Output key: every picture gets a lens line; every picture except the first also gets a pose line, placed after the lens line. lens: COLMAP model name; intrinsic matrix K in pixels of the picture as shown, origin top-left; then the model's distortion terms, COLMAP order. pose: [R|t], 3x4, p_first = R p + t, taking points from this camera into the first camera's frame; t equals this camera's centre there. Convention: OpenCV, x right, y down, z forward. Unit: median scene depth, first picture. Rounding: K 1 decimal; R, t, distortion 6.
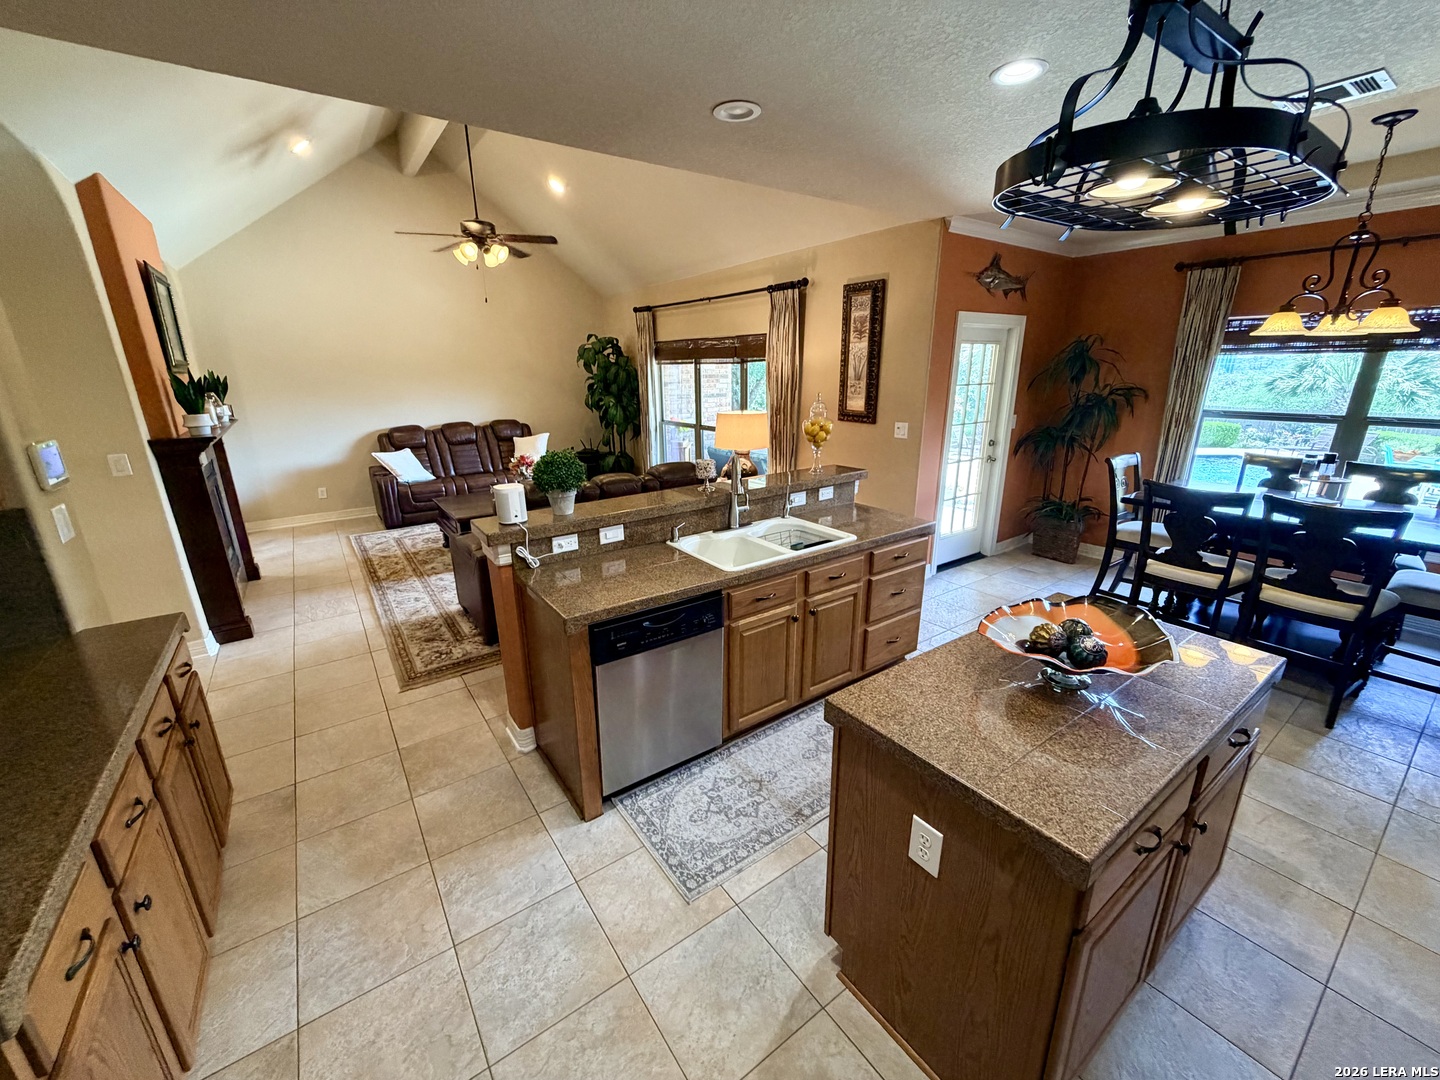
lens RADIAL K [[576.3, 0, 718.1], [0, 576.3, 541.5], [0, 0, 1]] dist [-0.002340, 0.001412]
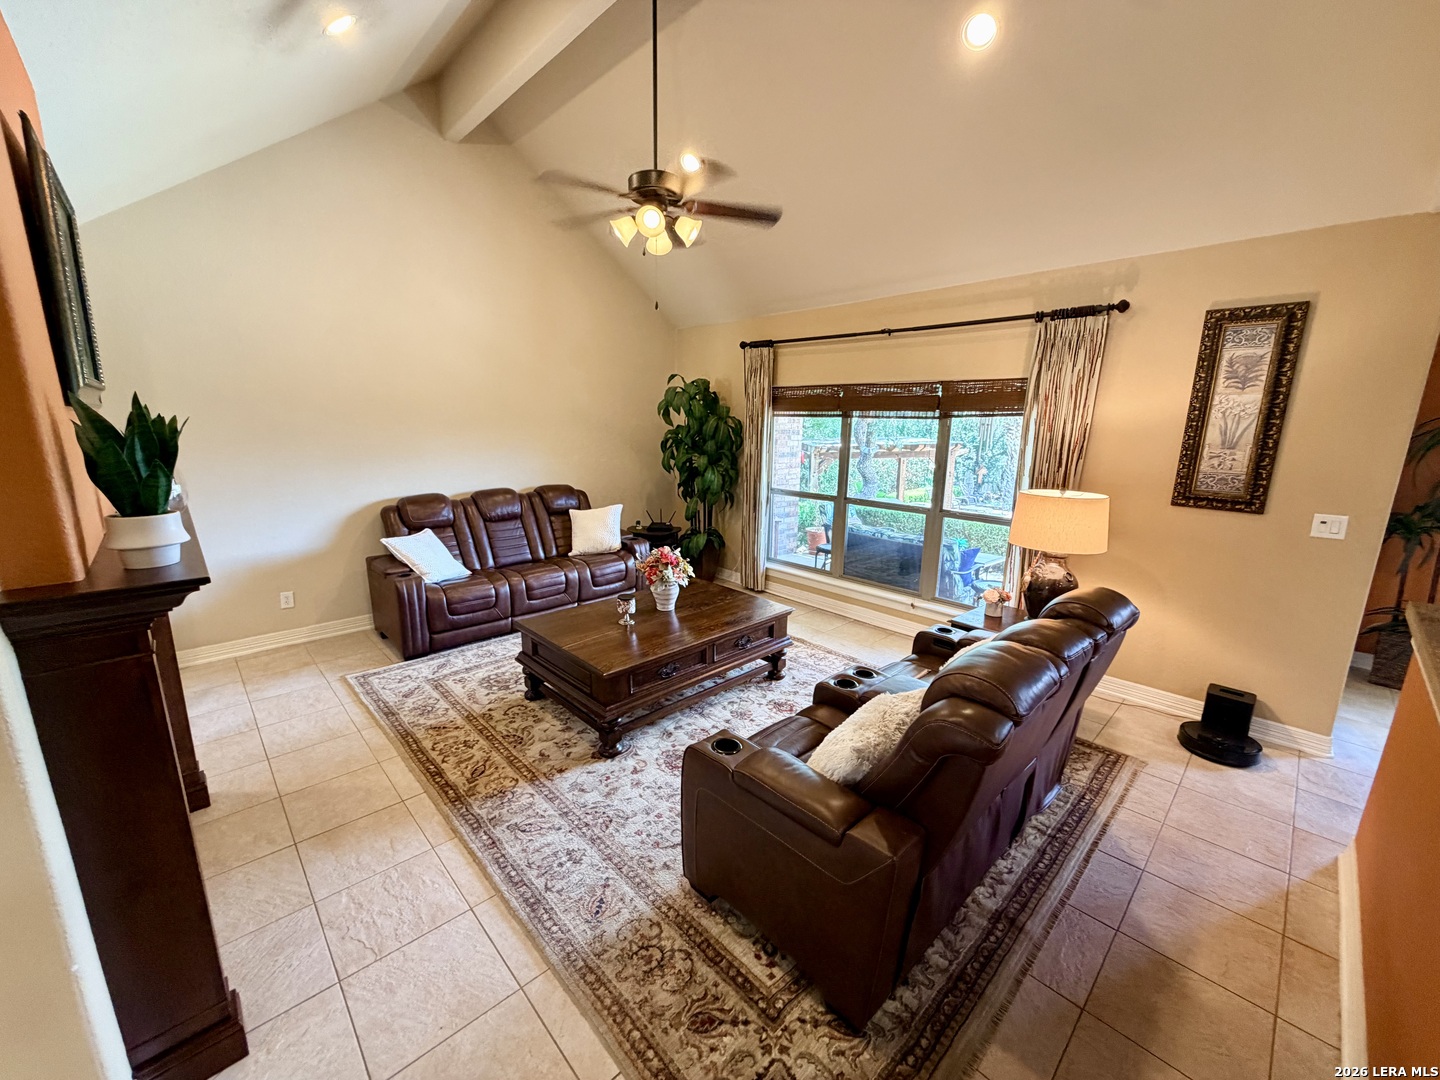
lens RADIAL K [[576.3, 0, 718.3], [0, 576.3, 540.6], [0, 0, 1]] dist [-0.002340, 0.001412]
pose [[0.989527, -0.003346, 0.144312, -0.406108], [0.015915, 0.996166, -0.086028, -0.114432], [-0.143470, 0.087424, 0.985786, 0.395140]]
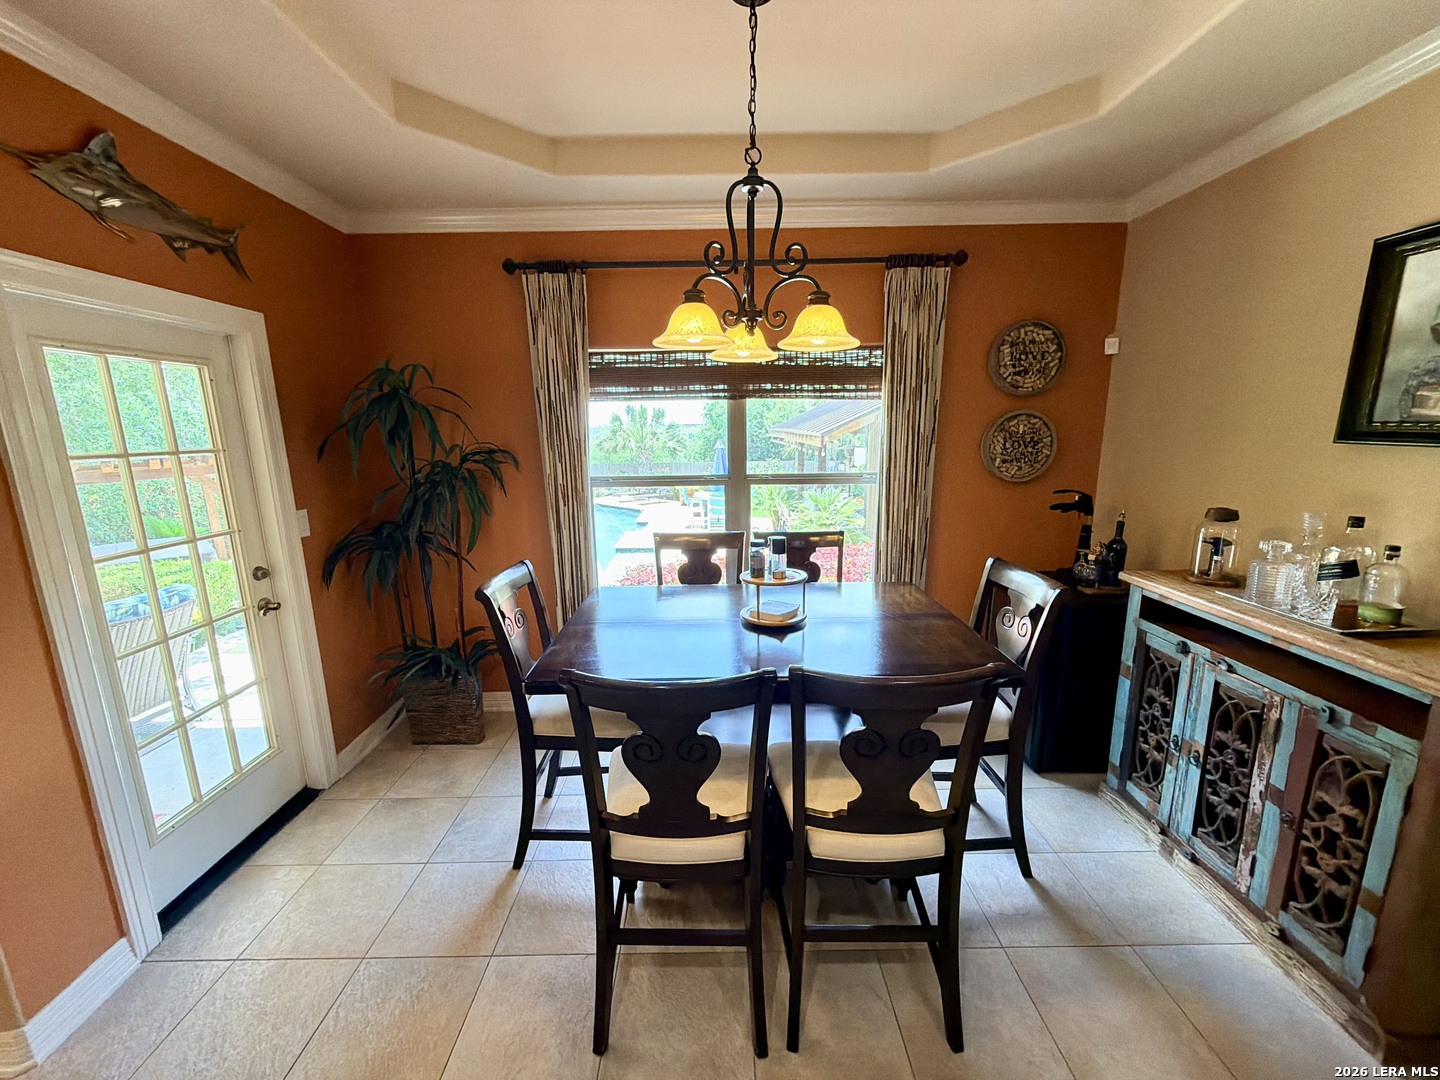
lens RADIAL K [[576.3, 0, 719.7], [0, 576.3, 544.5], [0, 0, 1]] dist [-0.002340, 0.001412]
pose [[0.572583, -0.162788, 0.803523, 0.308747], [0.246843, 0.968841, 0.020382, -0.107785], [-0.781804, 0.186674, 0.594925, 0.411225]]
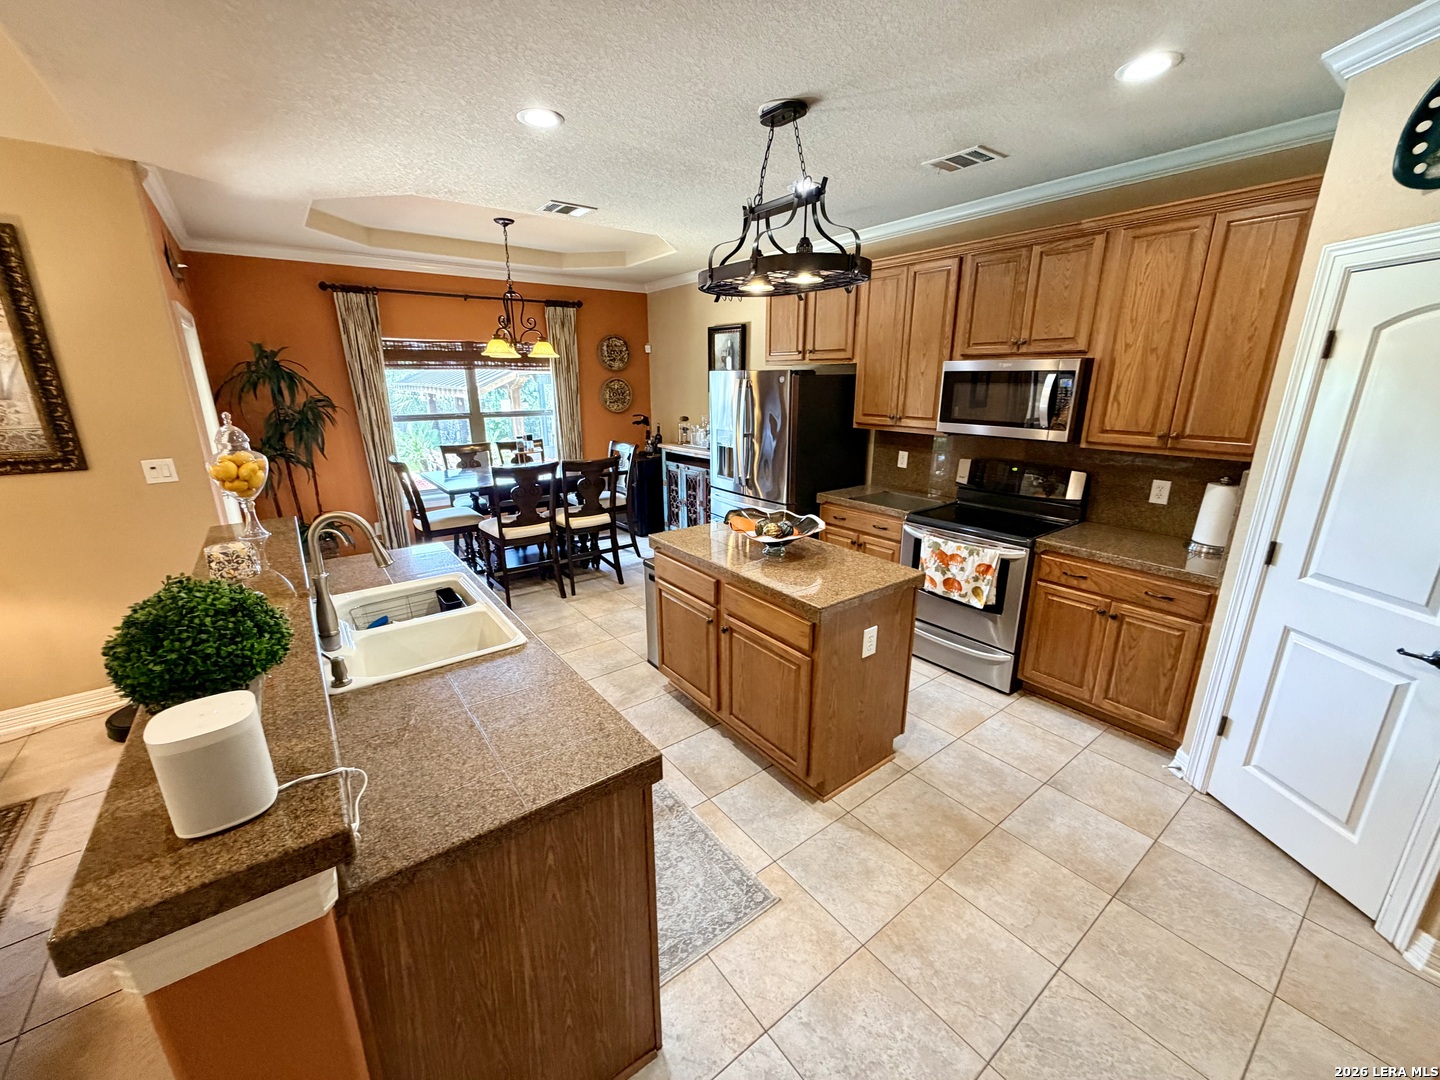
lens RADIAL K [[576.3, 0, 711.8], [0, 576.3, 541.4], [0, 0, 1]] dist [-0.002340, 0.001412]
pose [[-0.019644, -0.266406, 0.963661, -0.314546], [0.294073, 0.919672, 0.260240, -0.089888], [-0.955581, 0.288499, 0.060277, 0.322612]]
